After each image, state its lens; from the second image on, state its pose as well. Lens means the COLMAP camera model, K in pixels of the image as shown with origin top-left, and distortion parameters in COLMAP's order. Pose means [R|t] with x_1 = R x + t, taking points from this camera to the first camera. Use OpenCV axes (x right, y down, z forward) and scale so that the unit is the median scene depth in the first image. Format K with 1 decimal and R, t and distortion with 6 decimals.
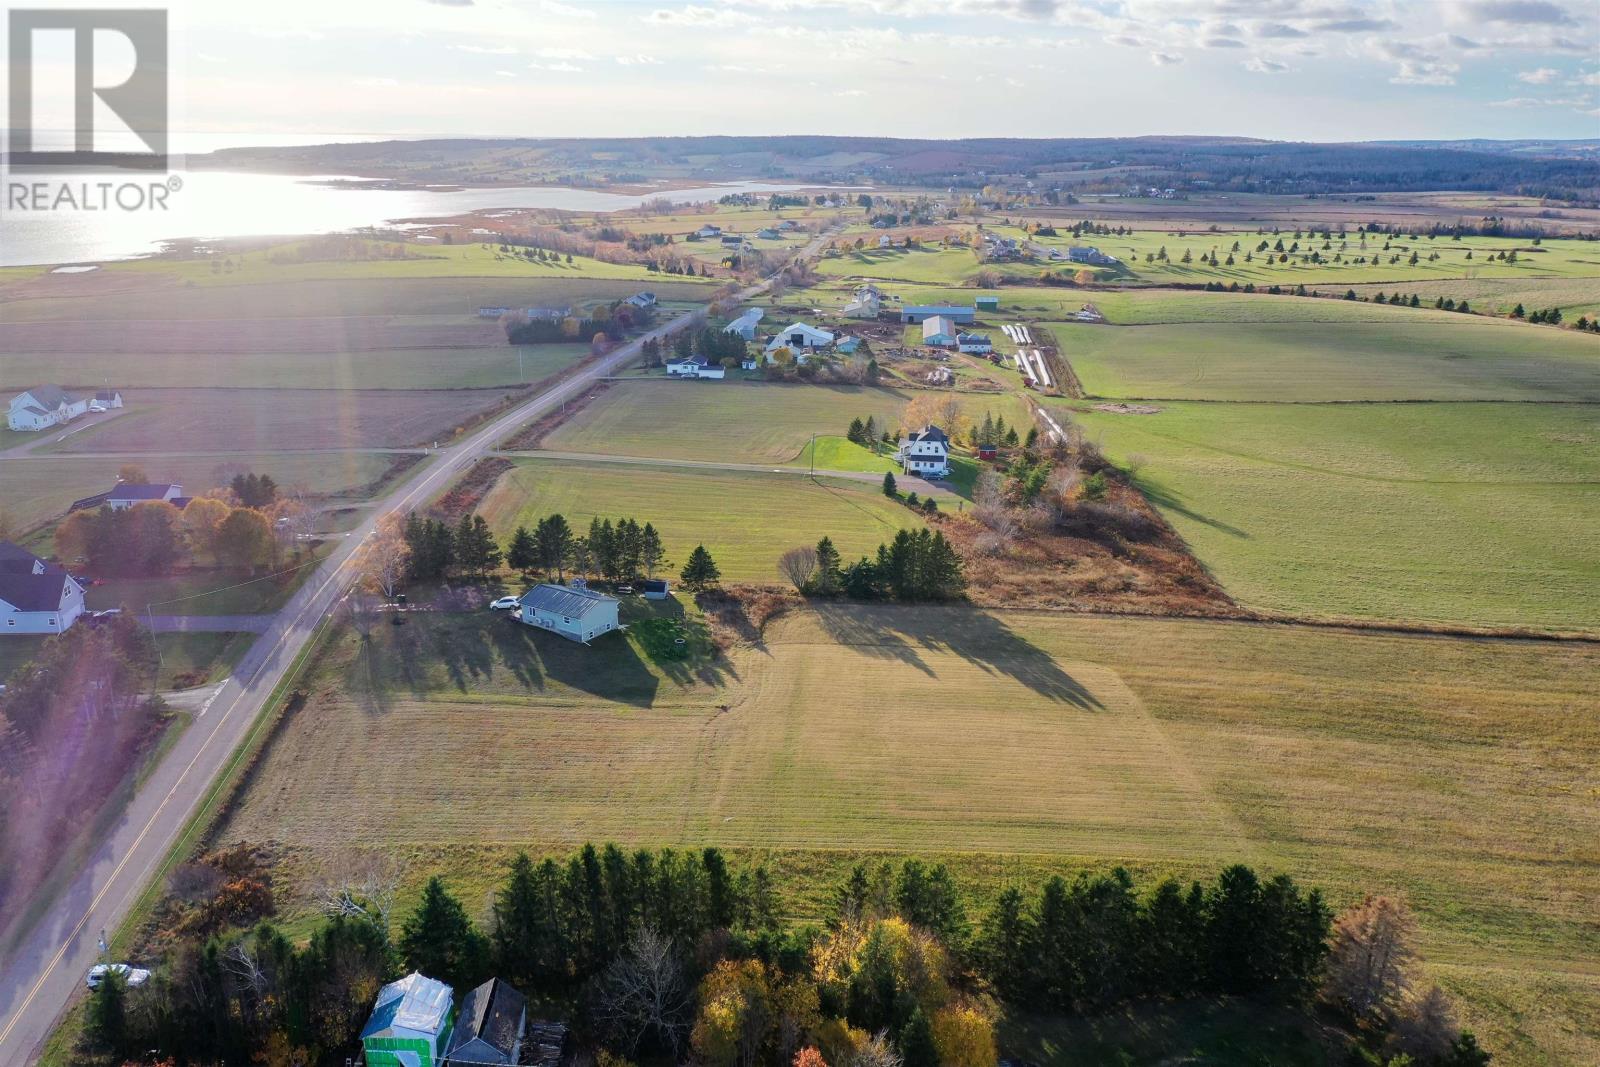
lens RADIAL K [[1262.8, 0, 797.0], [0, 1262.8, 524.0], [0, 0, 1]] dist [0.002507, -0.009042]
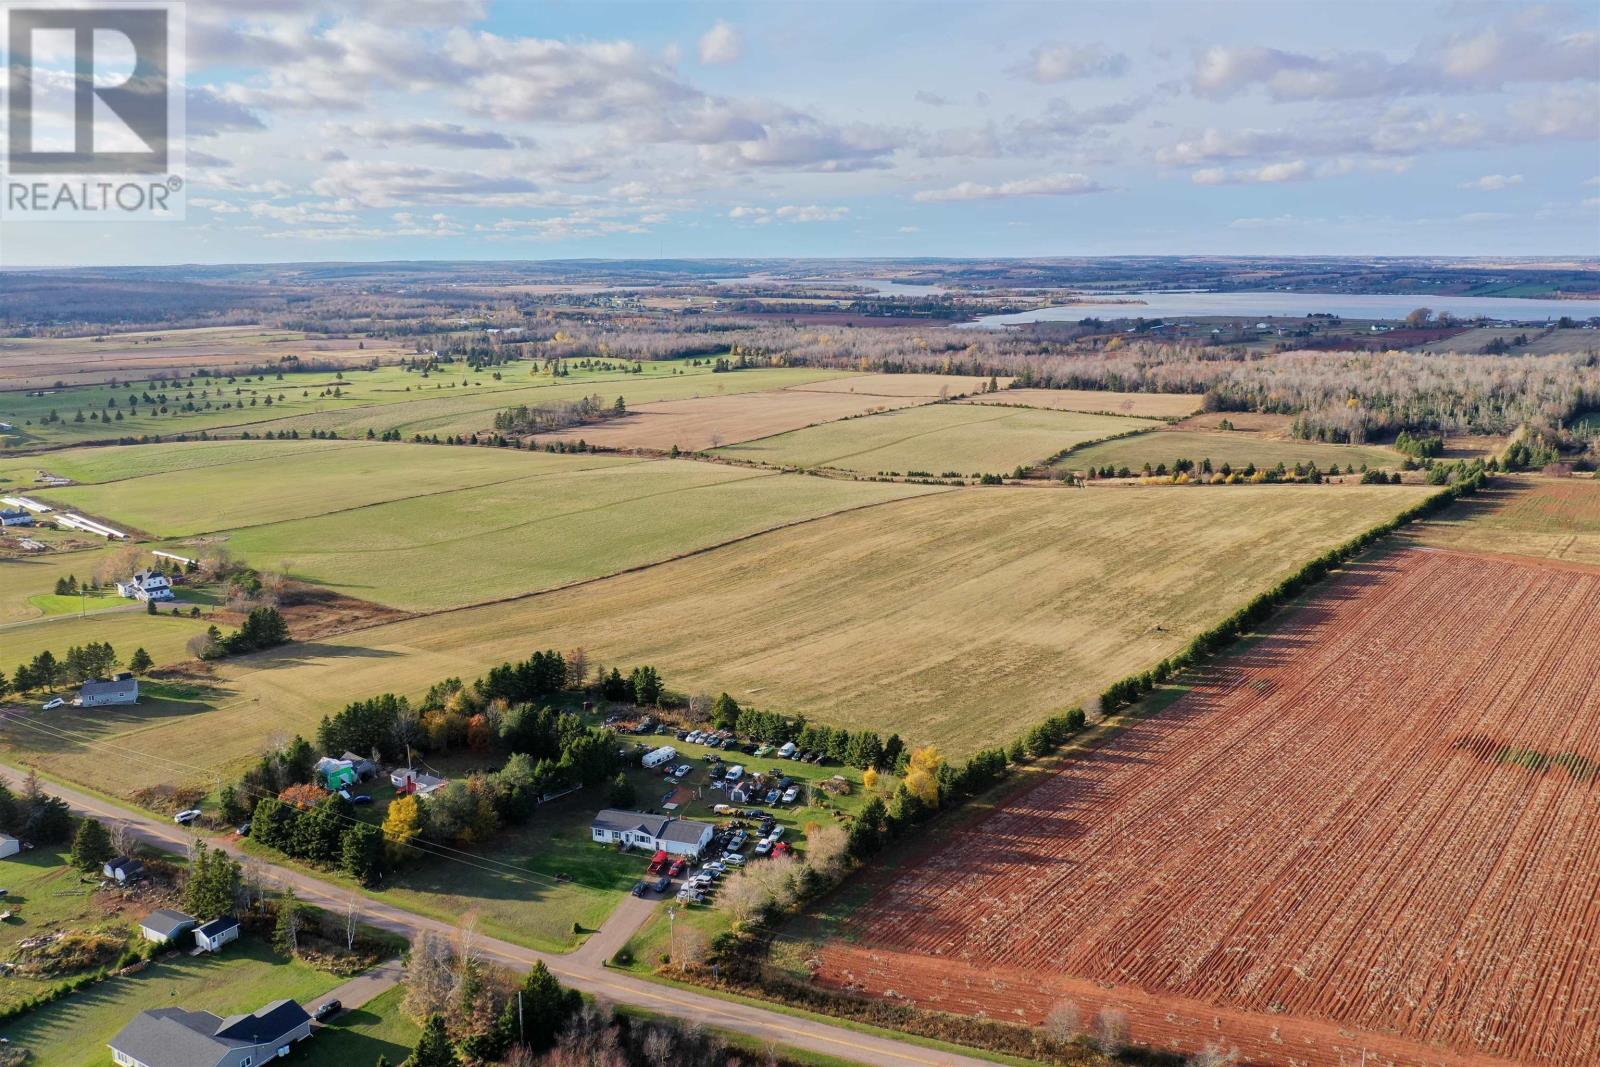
lens RADIAL K [[1262.8, 0, 797.0], [0, 1262.8, 524.0], [0, 0, 1]] dist [0.002507, -0.009042]
pose [[0.602747, -0.169144, 0.779799, -0.529009], [0.238081, 0.970882, 0.026566, 0.013180], [-0.761586, 0.169643, 0.625466, -0.475999]]
